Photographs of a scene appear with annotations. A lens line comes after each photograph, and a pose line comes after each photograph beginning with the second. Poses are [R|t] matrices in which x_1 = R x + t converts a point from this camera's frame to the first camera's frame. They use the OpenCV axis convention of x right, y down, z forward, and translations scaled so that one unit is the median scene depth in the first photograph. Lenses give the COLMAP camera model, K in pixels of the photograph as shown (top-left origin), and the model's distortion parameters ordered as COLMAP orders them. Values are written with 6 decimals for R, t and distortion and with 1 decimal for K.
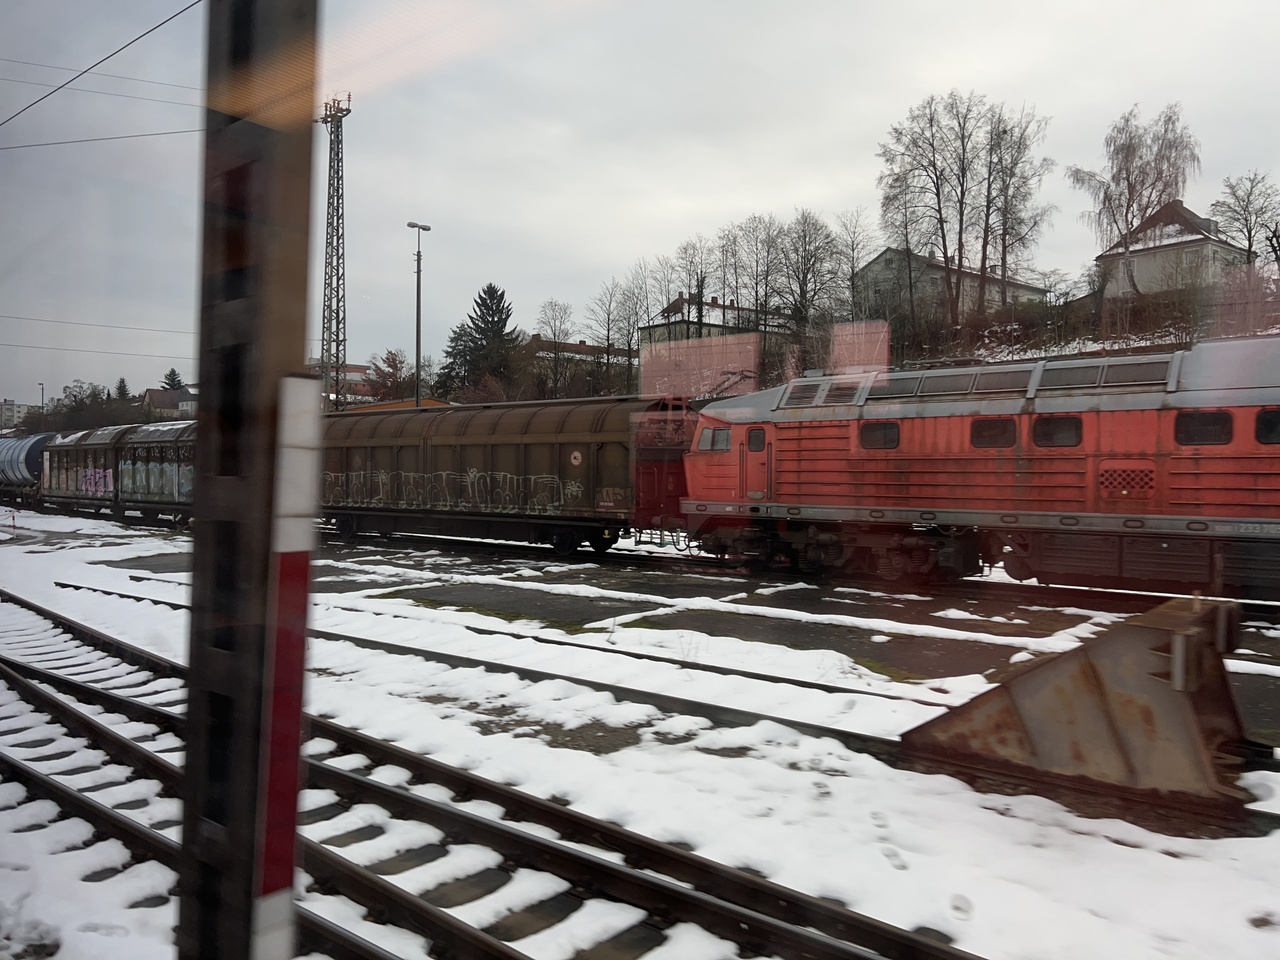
lens RADIAL K [[964.8, 0, 638.8], [0, 964.8, 476.0], [0, 0, 1]] dist [0.069439, -0.079764]
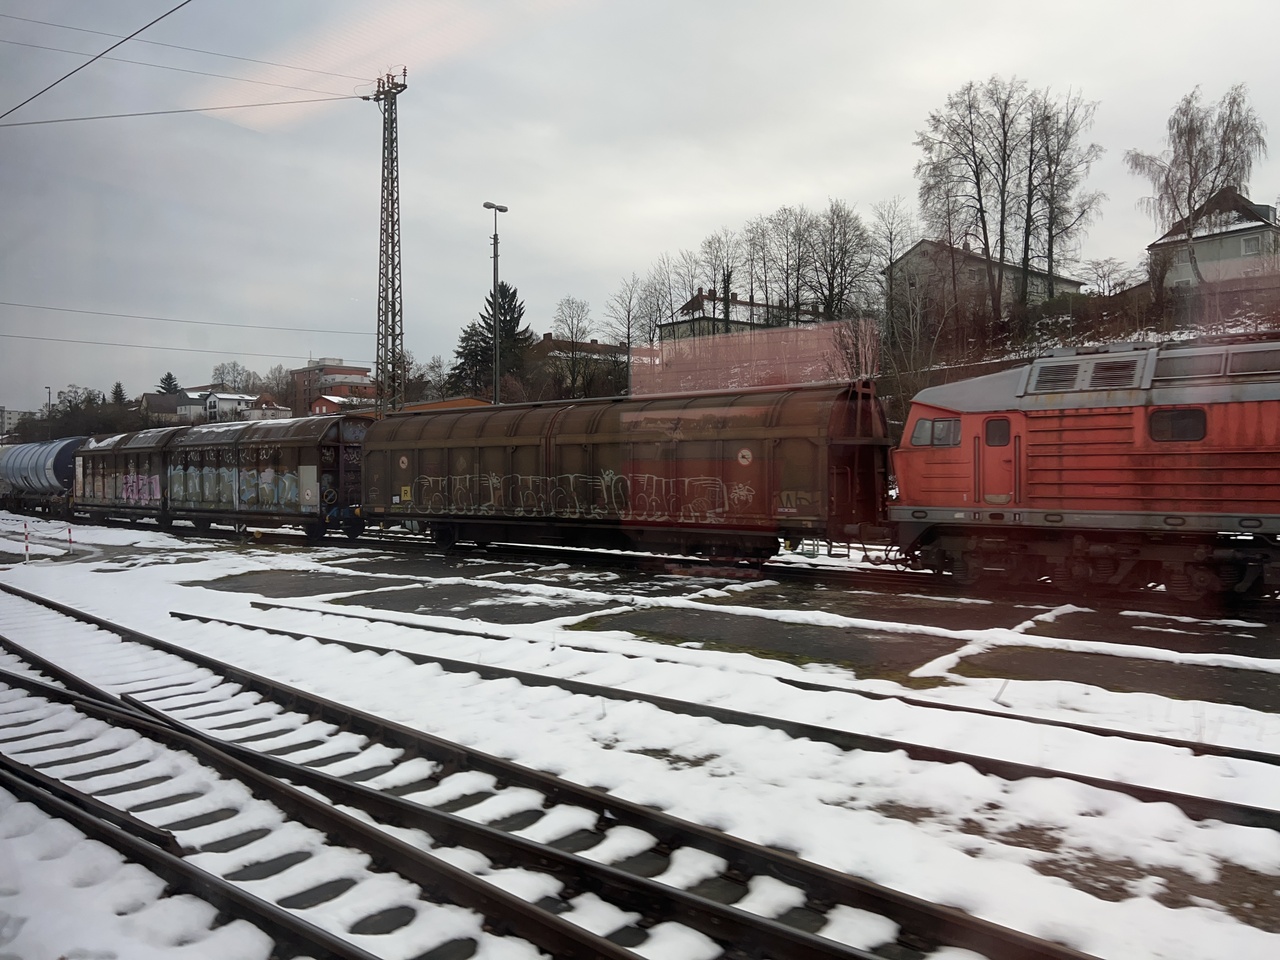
lens RADIAL K [[965.6, 0, 637.6], [0, 965.6, 472.2], [0, 0, 1]] dist [0.069743, -0.081666]
pose [[0.999918, -0.009427, 0.008665, -0.086150], [0.009472, 0.999942, -0.005115, -0.000743], [-0.008617, 0.005197, 0.999949, 0.071054]]
